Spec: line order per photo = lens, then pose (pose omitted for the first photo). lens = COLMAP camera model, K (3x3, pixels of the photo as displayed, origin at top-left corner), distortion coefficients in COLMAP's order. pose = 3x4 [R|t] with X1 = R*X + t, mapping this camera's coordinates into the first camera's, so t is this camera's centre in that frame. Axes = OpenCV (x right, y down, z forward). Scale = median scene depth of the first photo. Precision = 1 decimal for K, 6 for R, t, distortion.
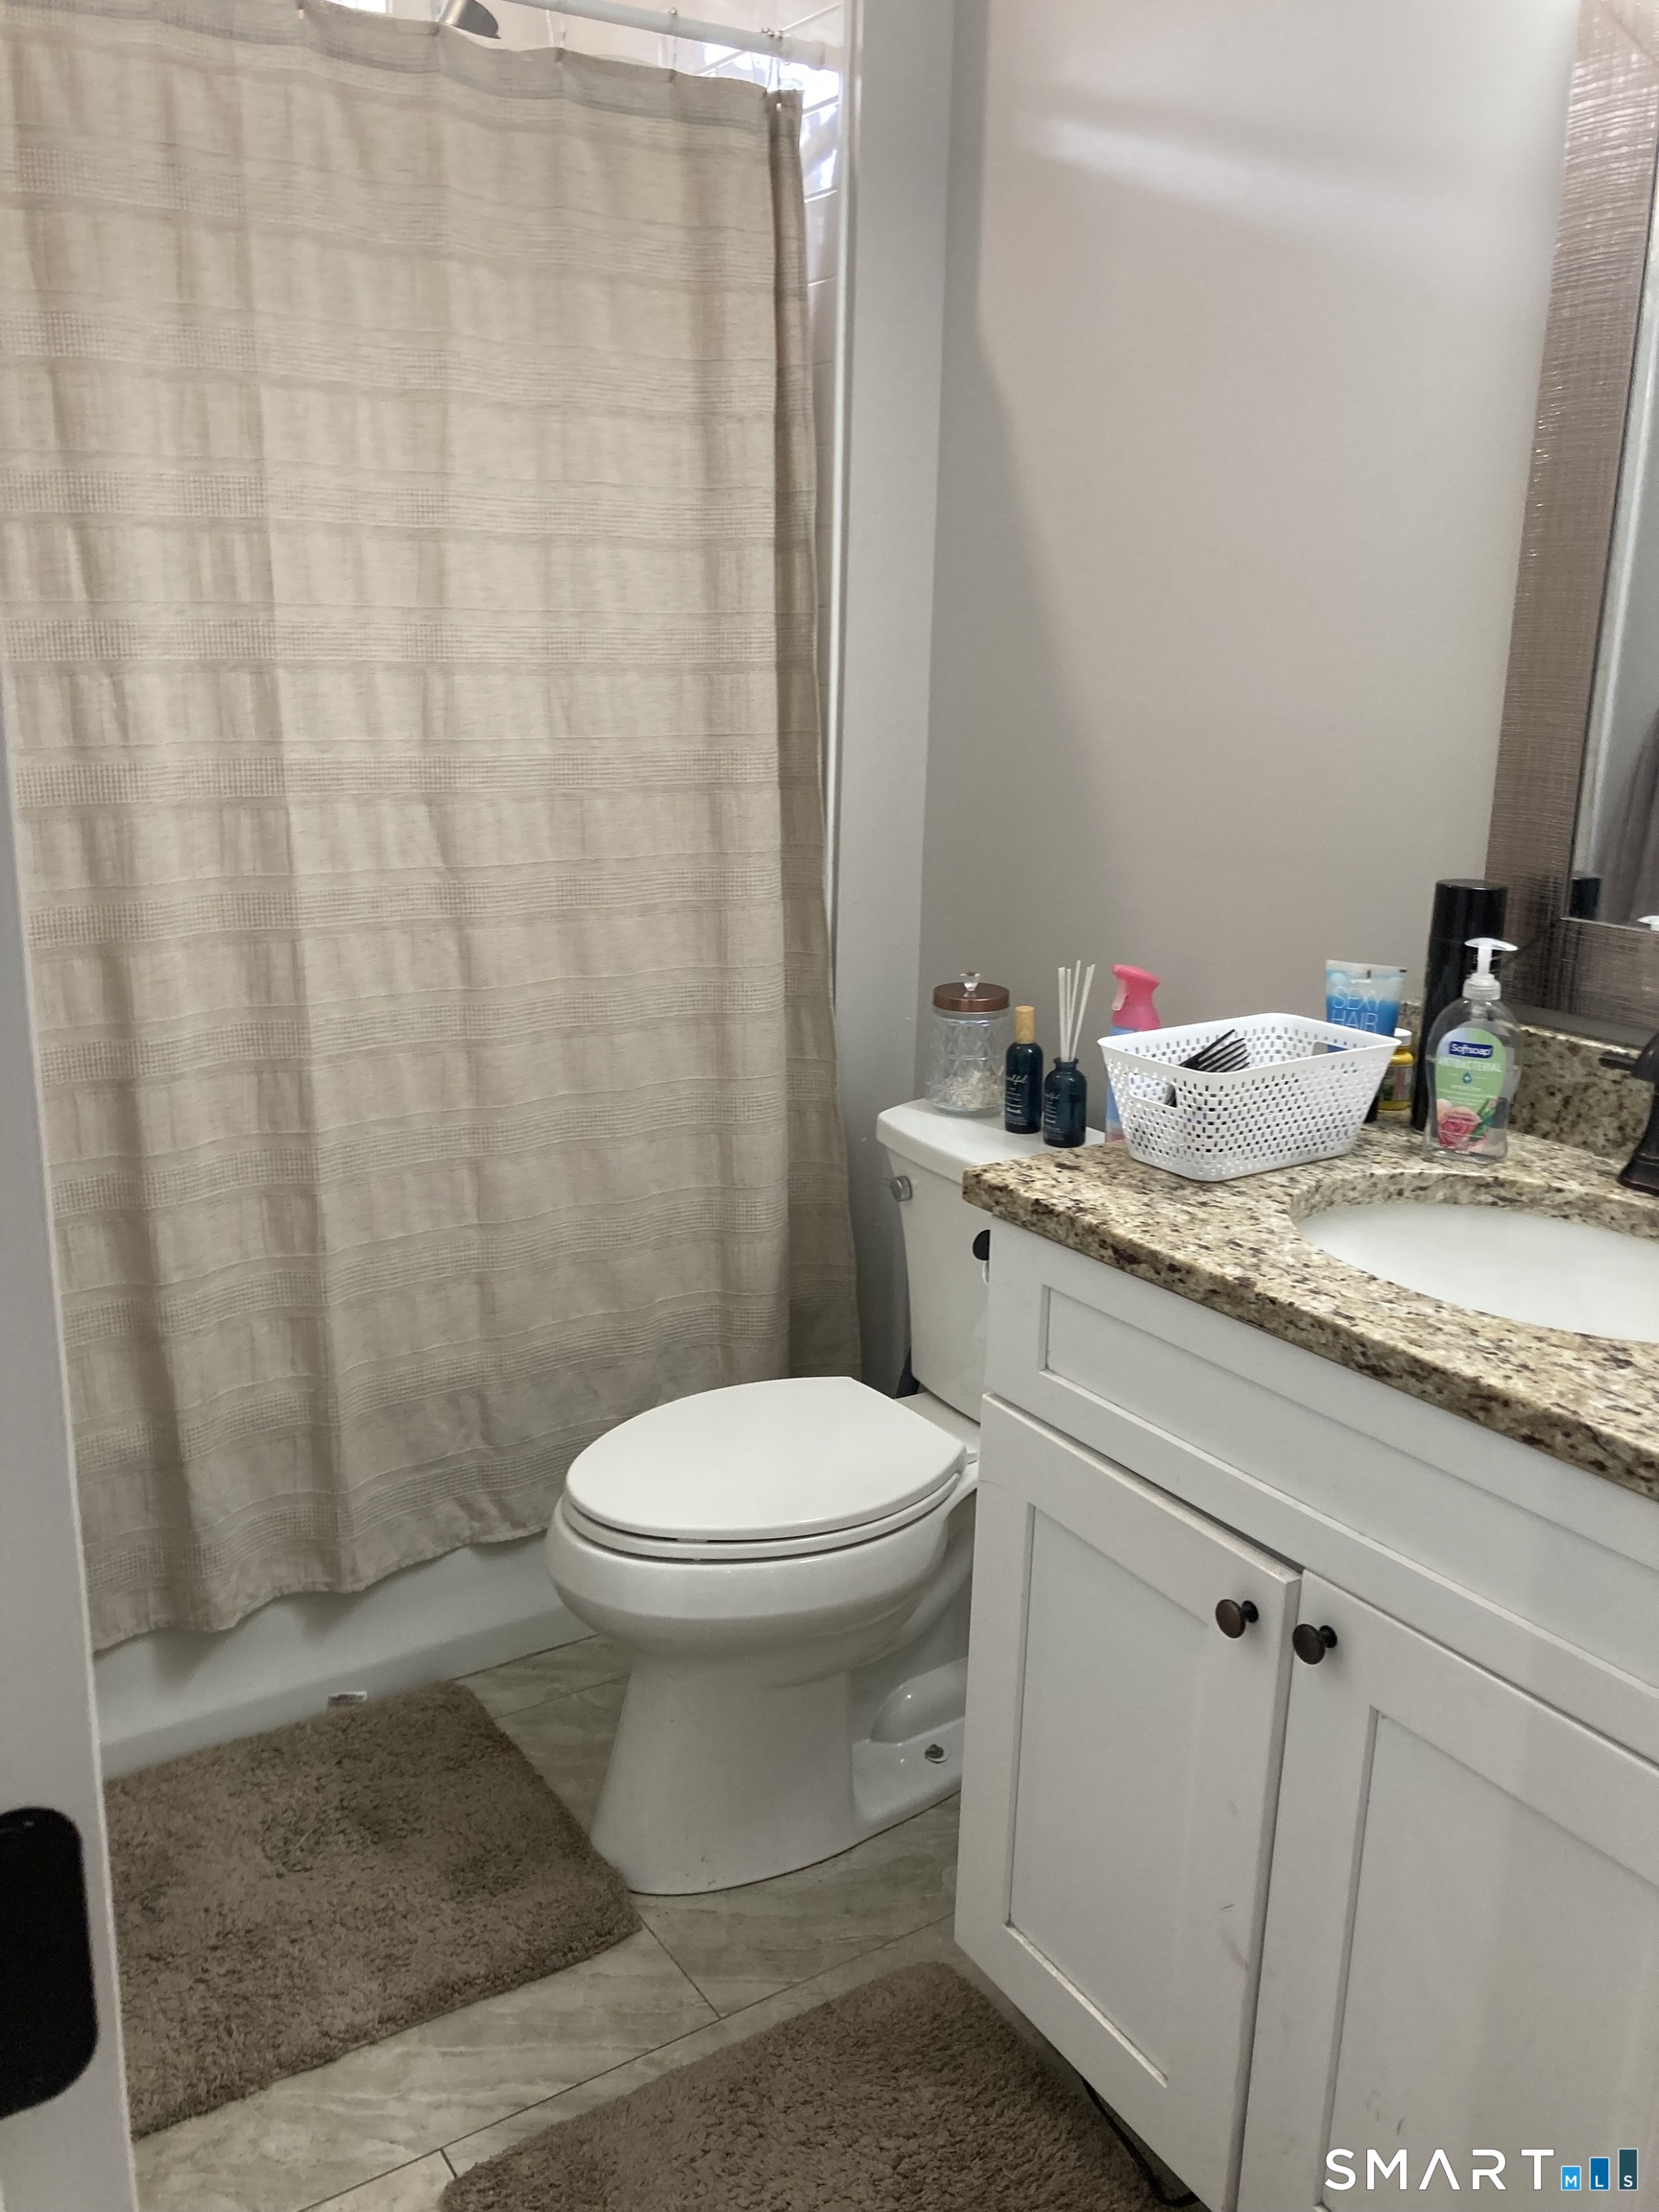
lens RADIAL K [[1827.9, 0, 817.8], [0, 1827.9, 1110.1], [0, 0, 1]] dist [0.016798, -0.016954]
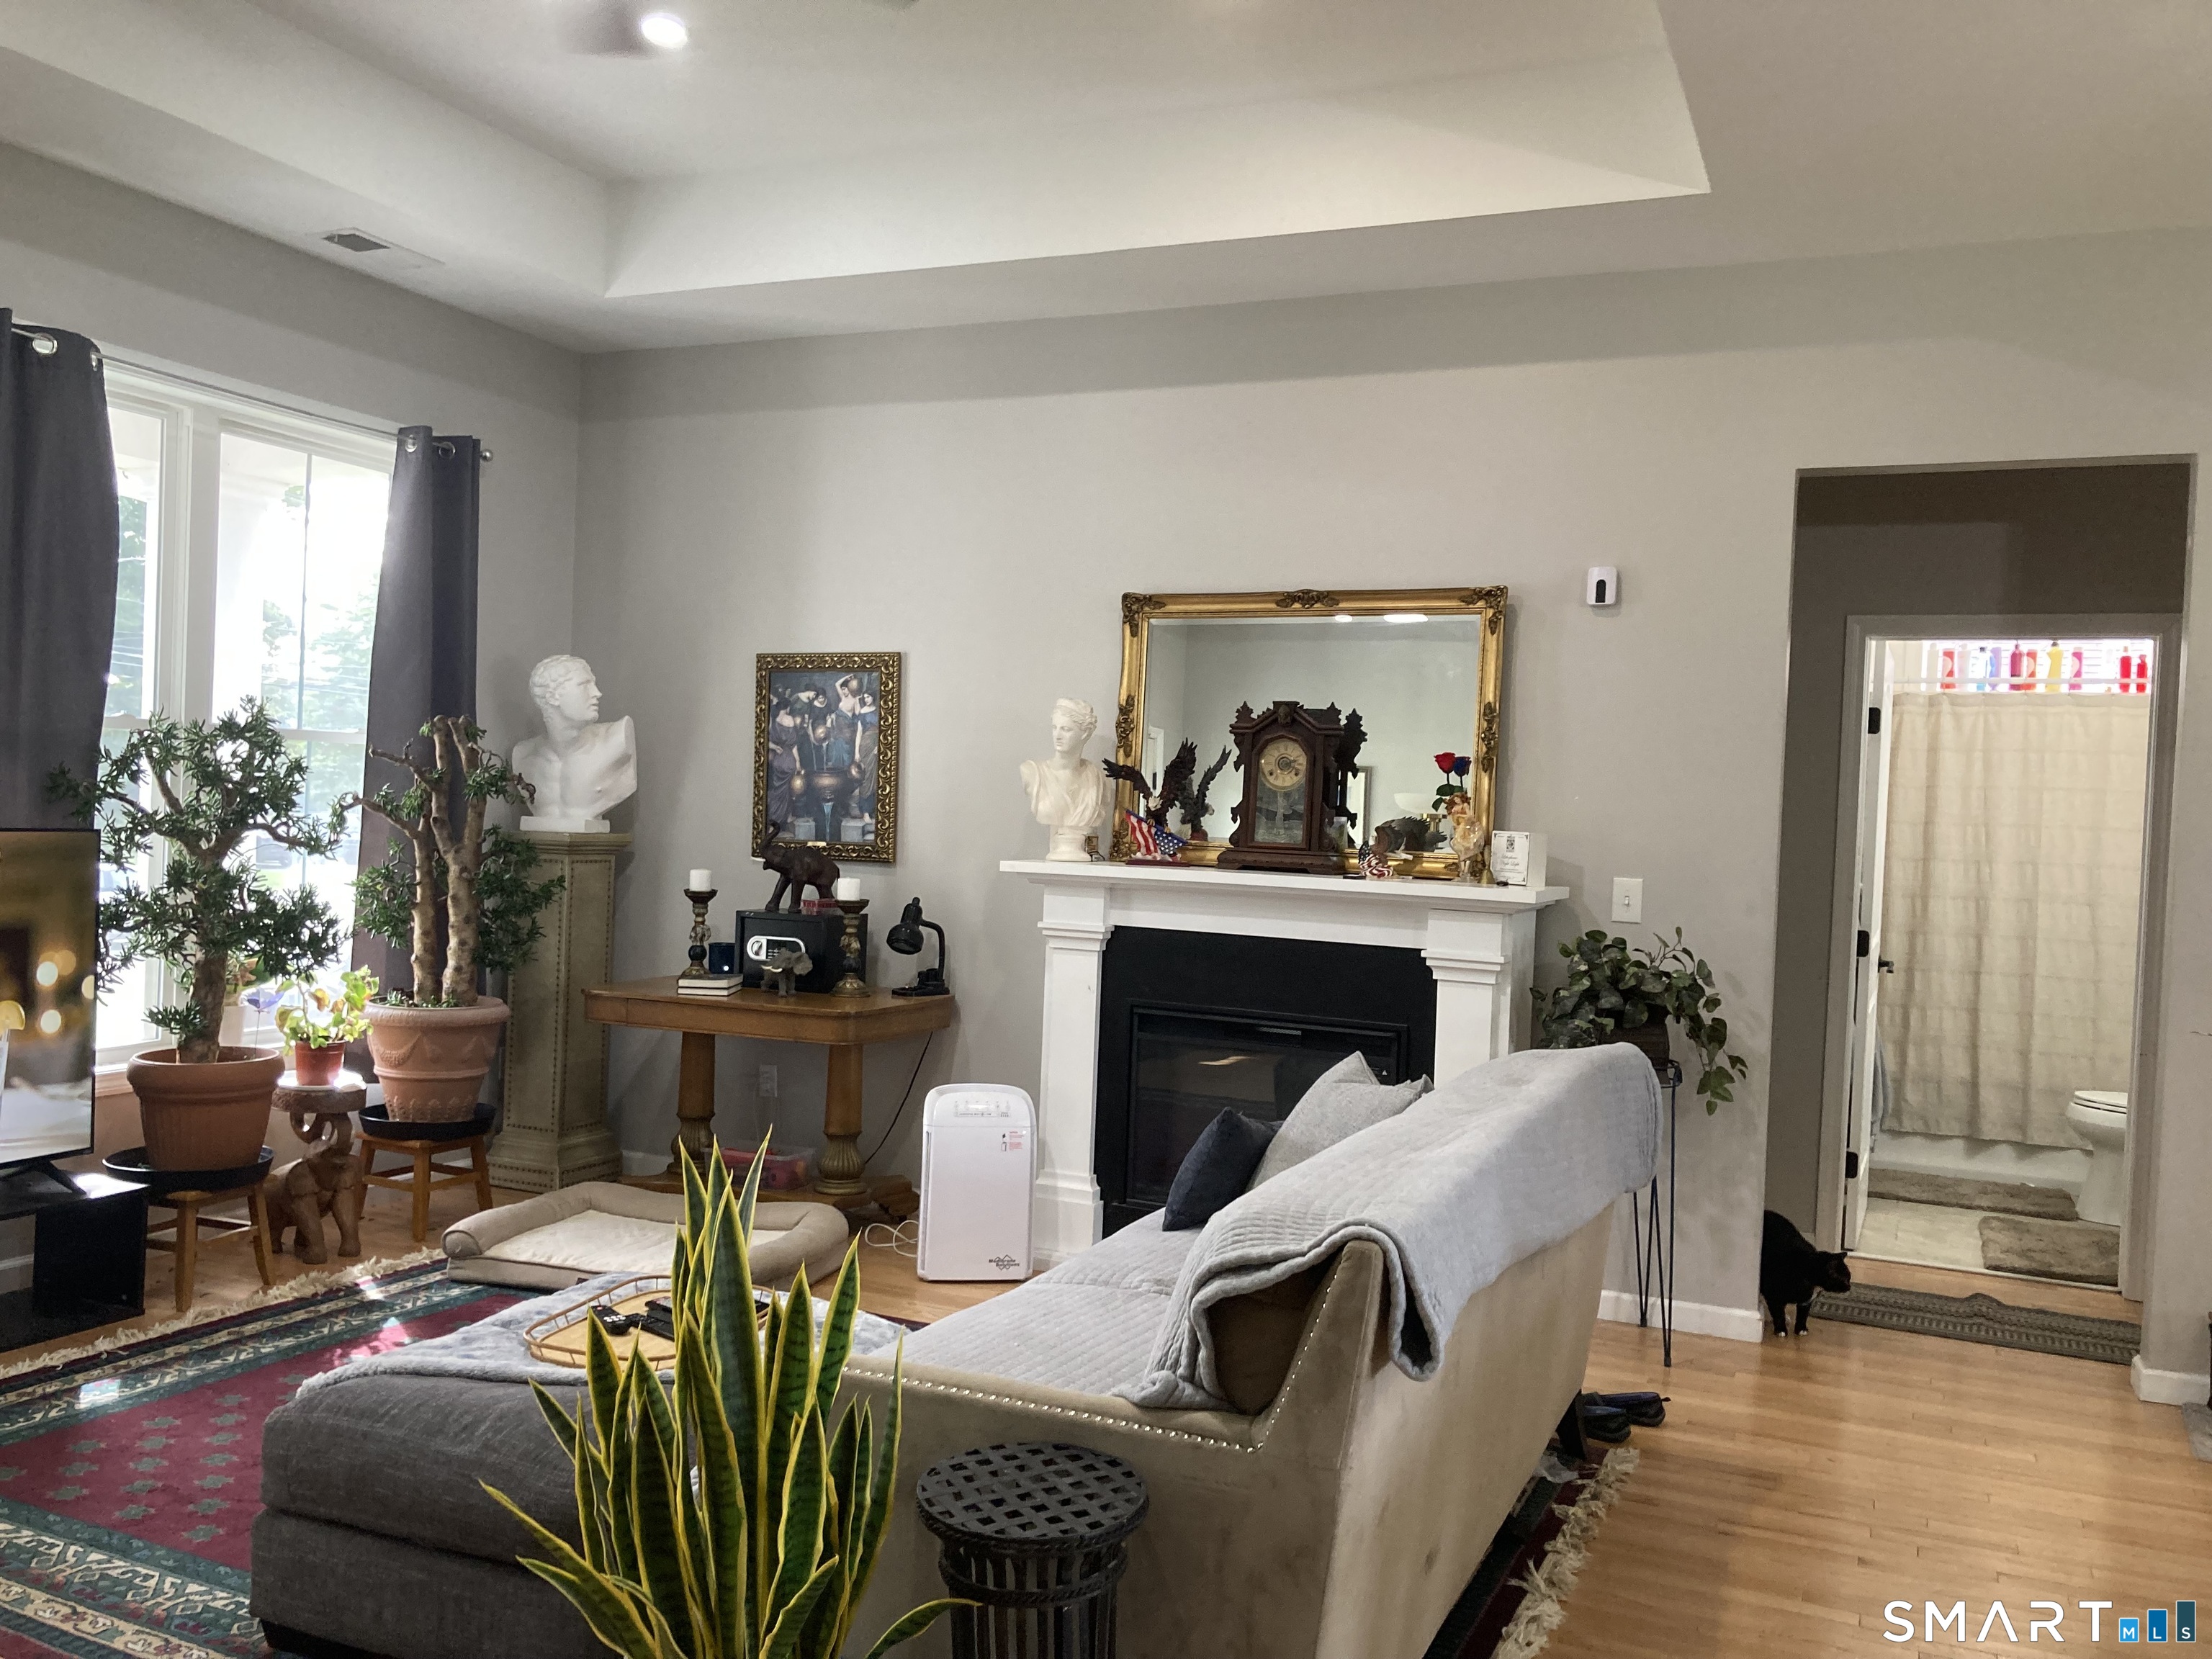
lens RADIAL K [[1827.9, 0, 1090.9], [0, 1827.9, 833.3], [0, 0, 1]] dist [0.016798, -0.016954]
pose [[0.549309, 0.015020, -0.835485, 1.648002], [-0.248295, 0.957614, -0.146032, 0.672119], [0.797878, 0.287663, 0.529755, -2.351140]]
